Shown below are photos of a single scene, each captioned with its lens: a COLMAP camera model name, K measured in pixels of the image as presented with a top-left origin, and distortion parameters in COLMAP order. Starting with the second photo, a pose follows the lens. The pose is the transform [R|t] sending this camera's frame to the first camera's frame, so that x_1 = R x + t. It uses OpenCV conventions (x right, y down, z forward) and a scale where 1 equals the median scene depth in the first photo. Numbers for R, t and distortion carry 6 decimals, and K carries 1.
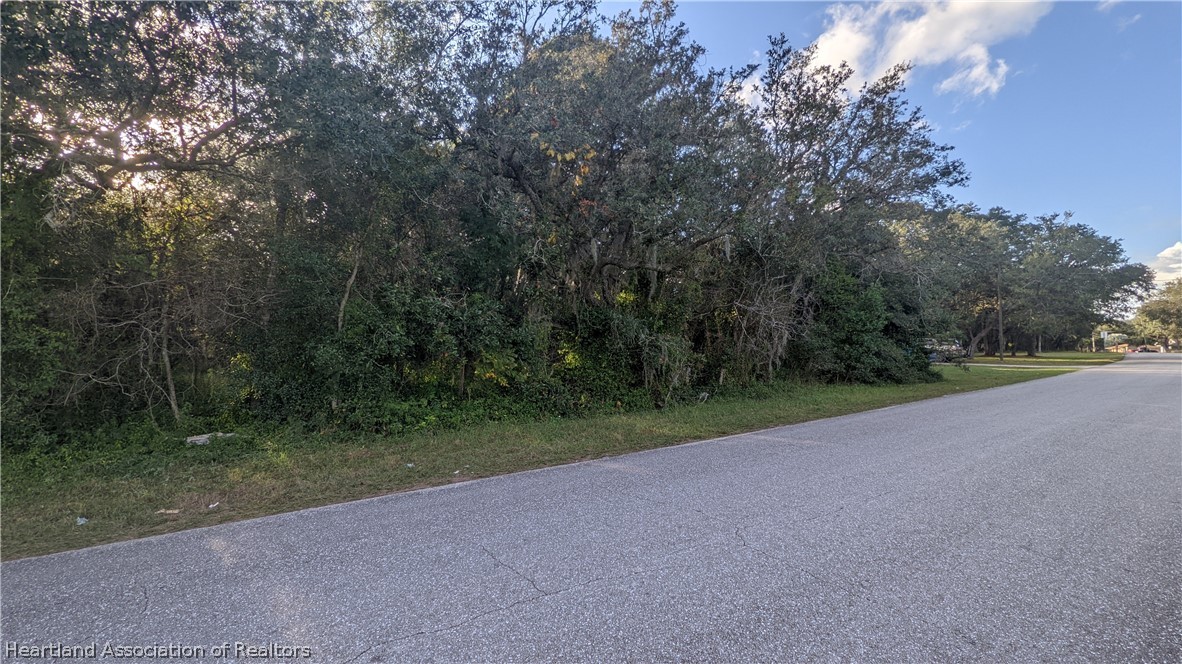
lens RADIAL K [[578.3, 0, 591.0], [0, 578.3, 332.0], [0, 0, 1]] dist [0.014874, 0.000622]
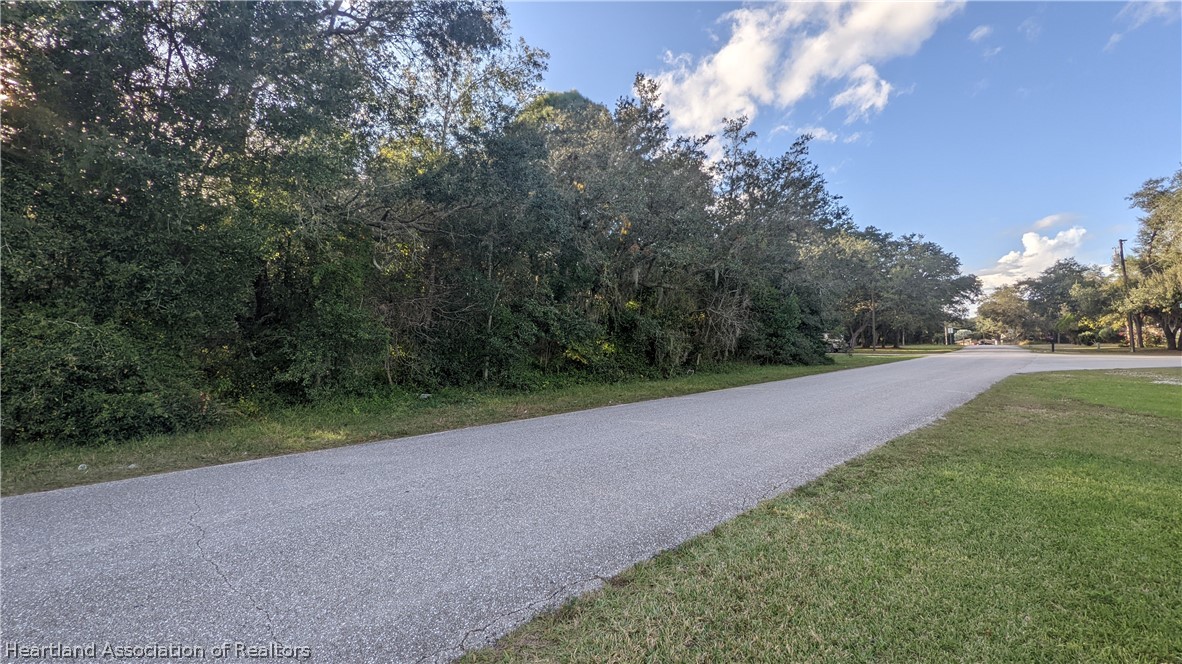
lens RADIAL K [[578.3, 0, 591.0], [0, 578.3, 332.0], [0, 0, 1]] dist [0.014874, 0.000622]
pose [[0.987543, -0.003704, 0.157306, -0.198437], [0.003052, 0.999986, 0.004389, 0.001110], [-0.157320, -0.003854, 0.987540, -0.290115]]
